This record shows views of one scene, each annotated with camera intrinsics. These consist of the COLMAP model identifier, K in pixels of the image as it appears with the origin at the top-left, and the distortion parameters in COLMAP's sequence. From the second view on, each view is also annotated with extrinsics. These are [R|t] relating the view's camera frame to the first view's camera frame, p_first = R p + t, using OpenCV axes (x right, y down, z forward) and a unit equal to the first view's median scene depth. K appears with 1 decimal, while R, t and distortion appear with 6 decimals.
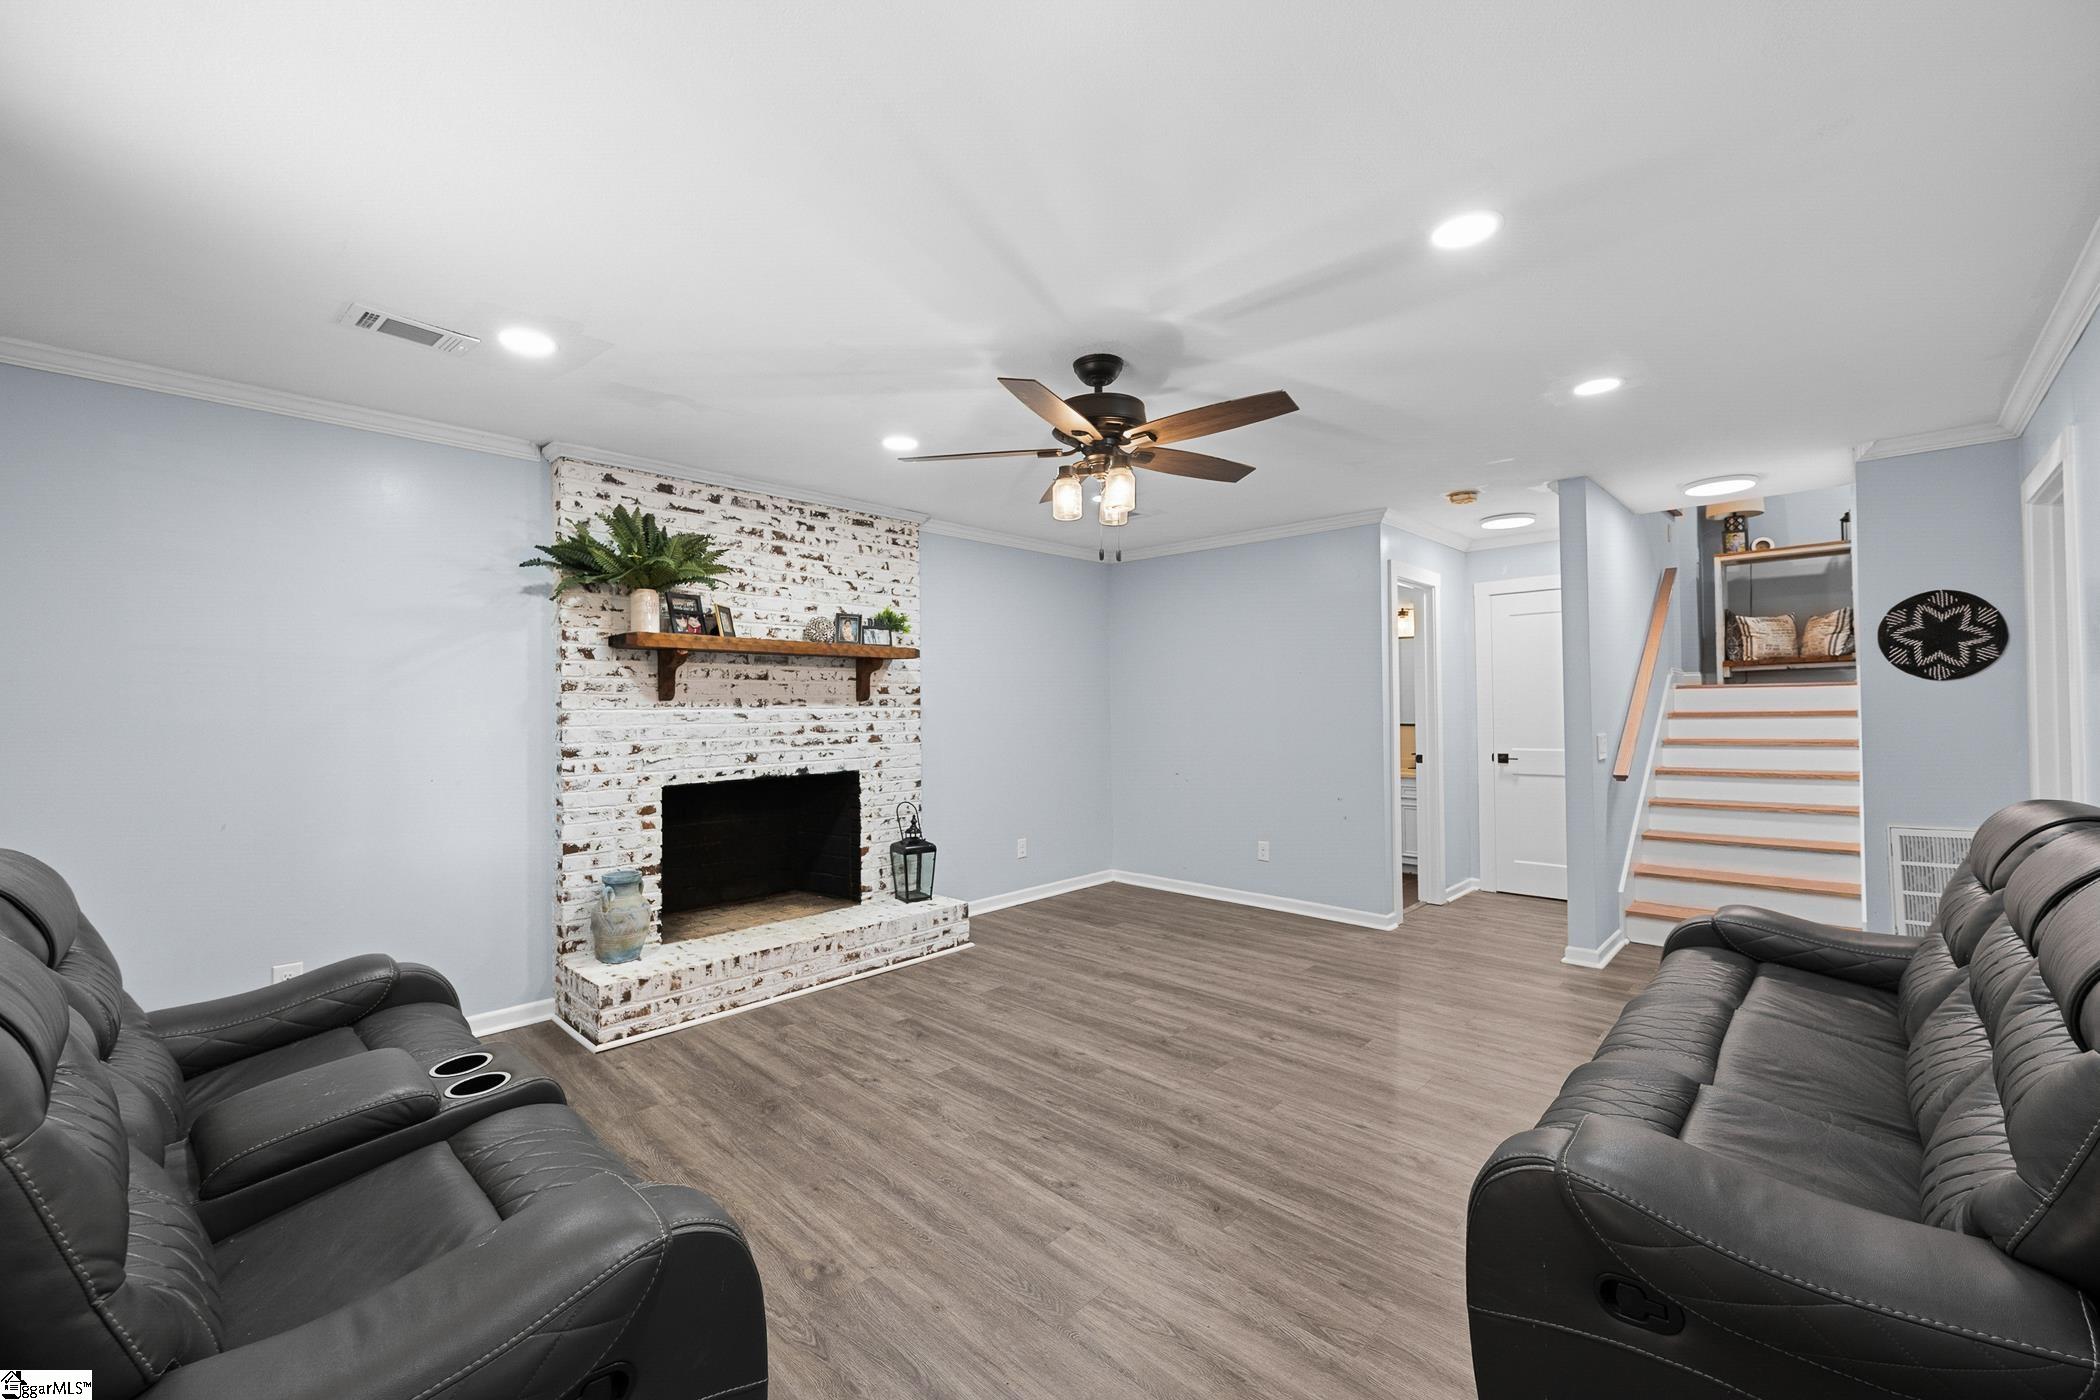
lens RADIAL K [[833.9, 0, 1043.4], [0, 833.9, 697.0], [0, 0, 1]] dist [-0.002914, 0.000128]
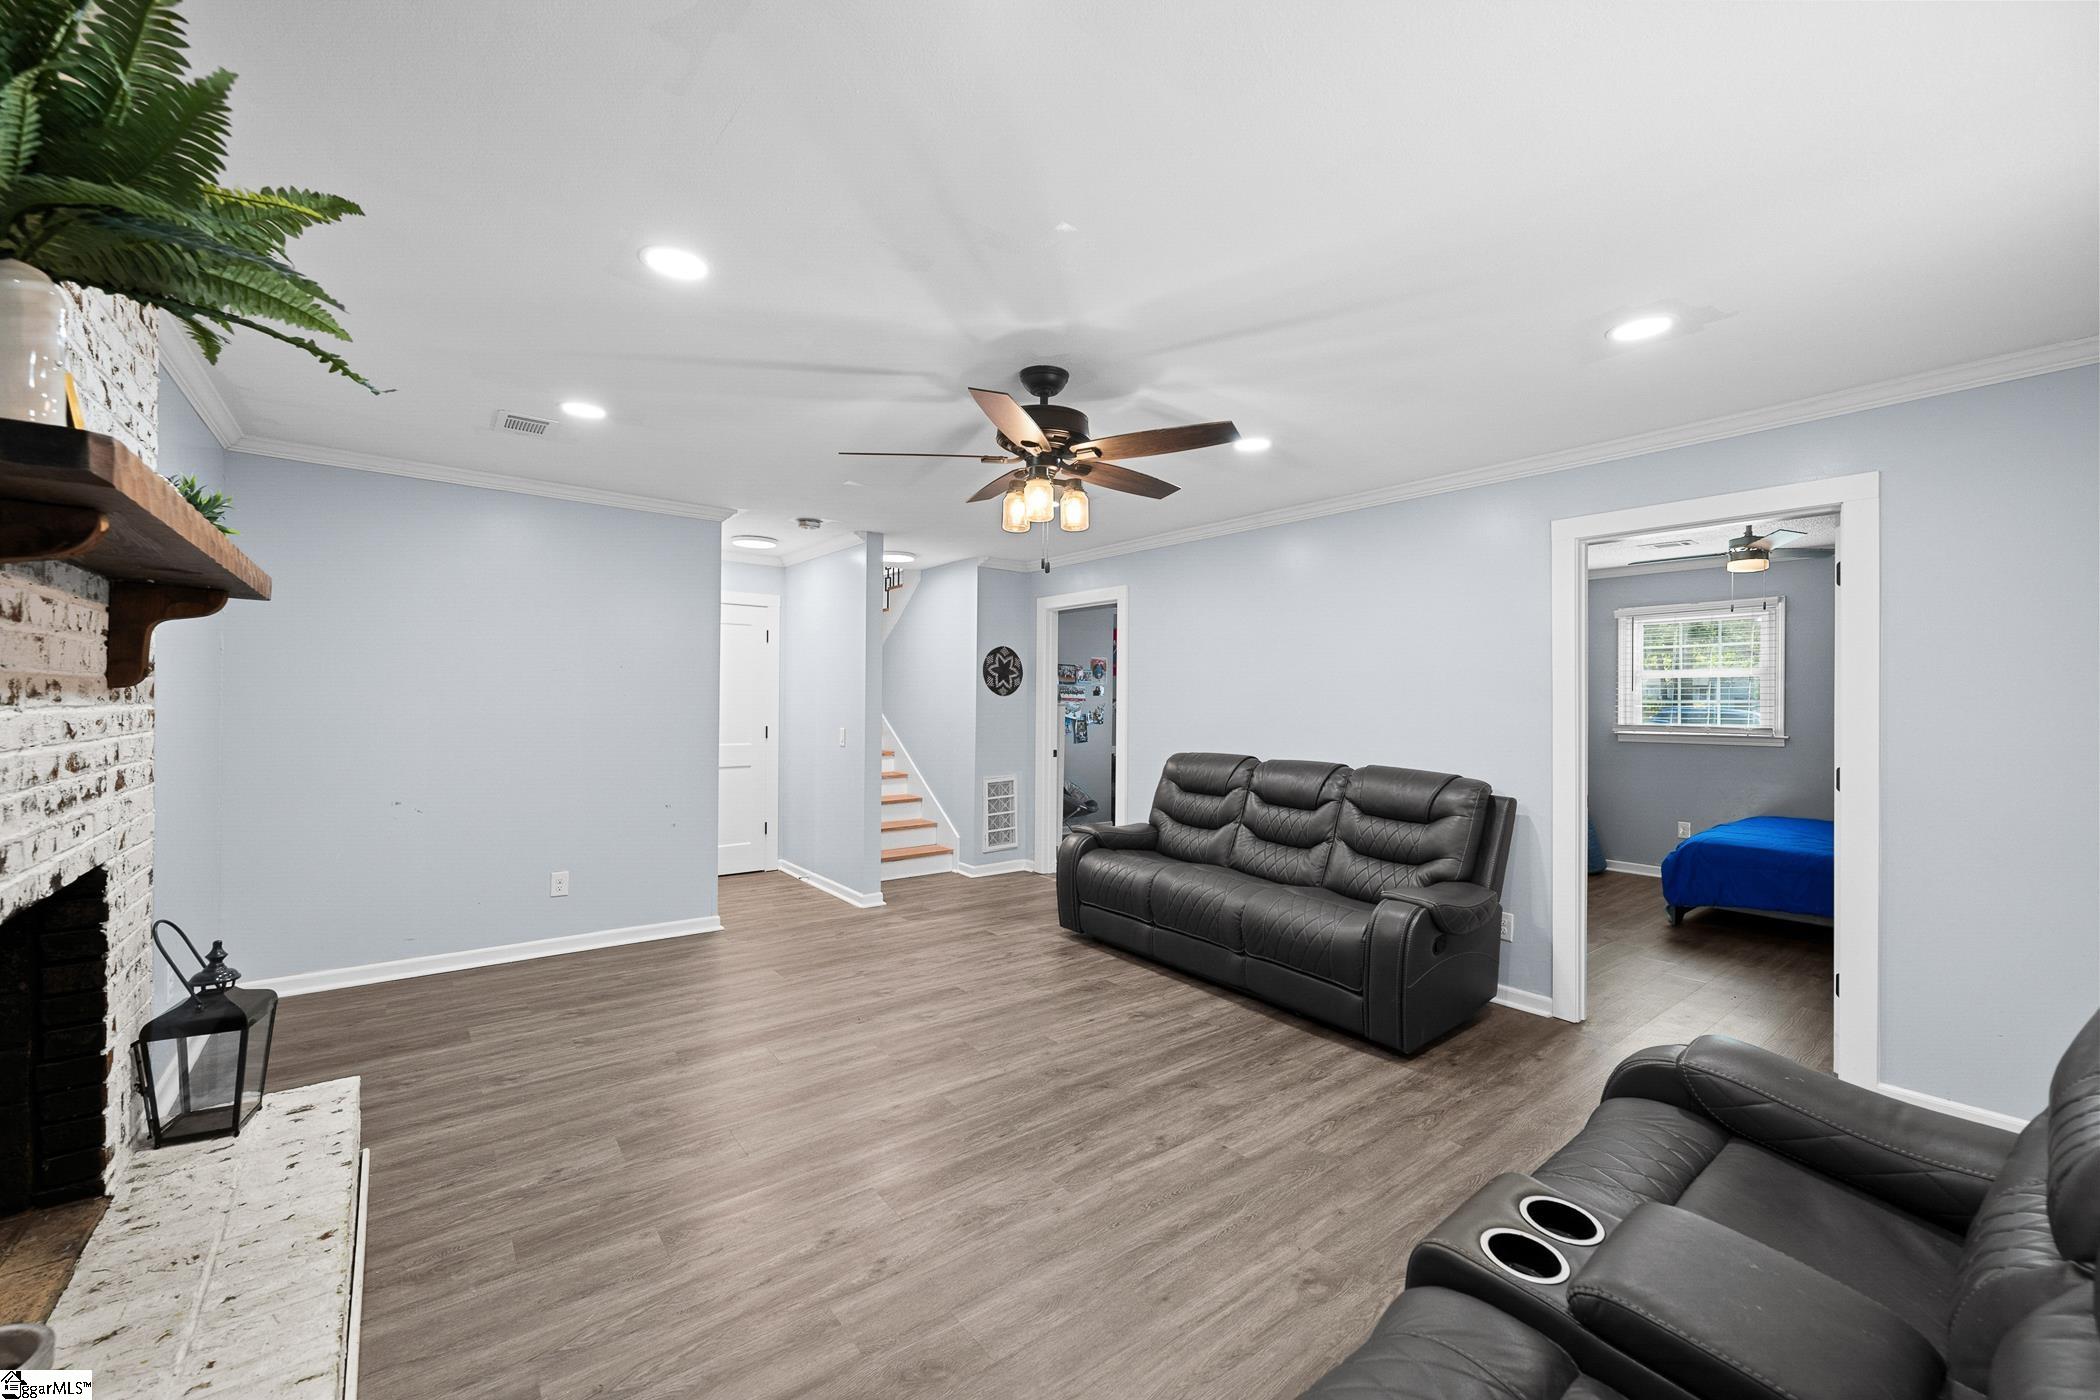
lens RADIAL K [[833.9, 0, 1040.0], [0, 833.9, 699.1], [0, 0, 1]] dist [-0.002914, 0.000128]
pose [[0.141498, 0.013980, 0.989840, -0.625629], [-0.024165, 0.999651, -0.010664, 0.004251], [-0.989644, -0.022411, 0.141787, 0.571090]]
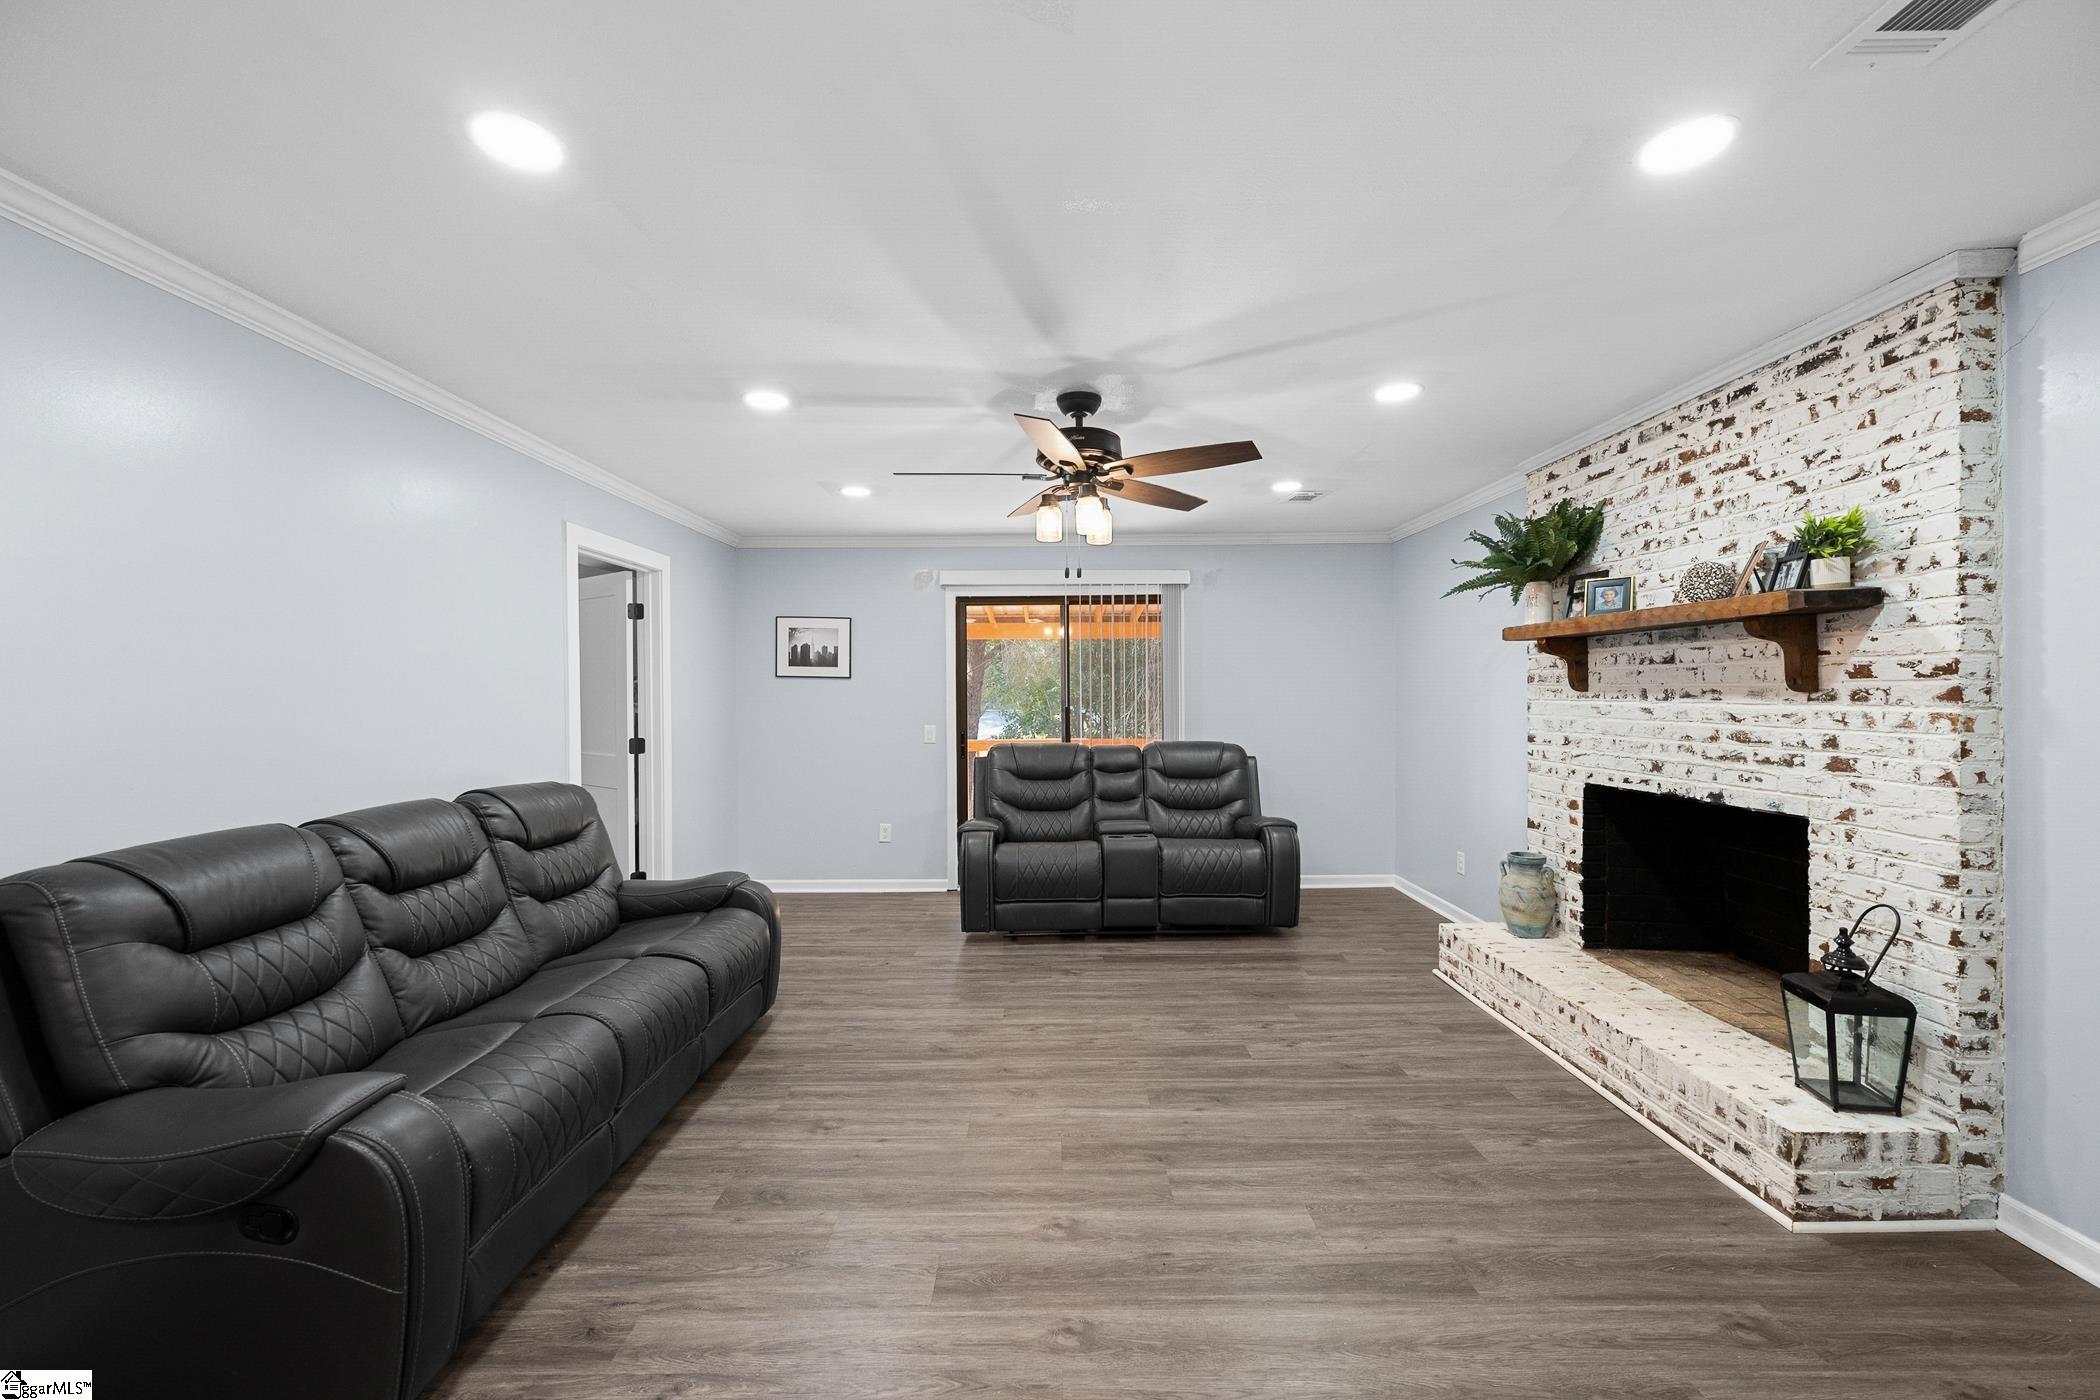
lens RADIAL K [[833.9, 0, 1063.2], [0, 833.9, 695.7], [0, 0, 1]] dist [-0.002914, 0.000128]
pose [[-0.703043, 0.018281, -0.710912, 0.585369], [0.023245, 0.999726, 0.002720, -0.006638], [0.710767, -0.014613, -0.703276, 1.176607]]
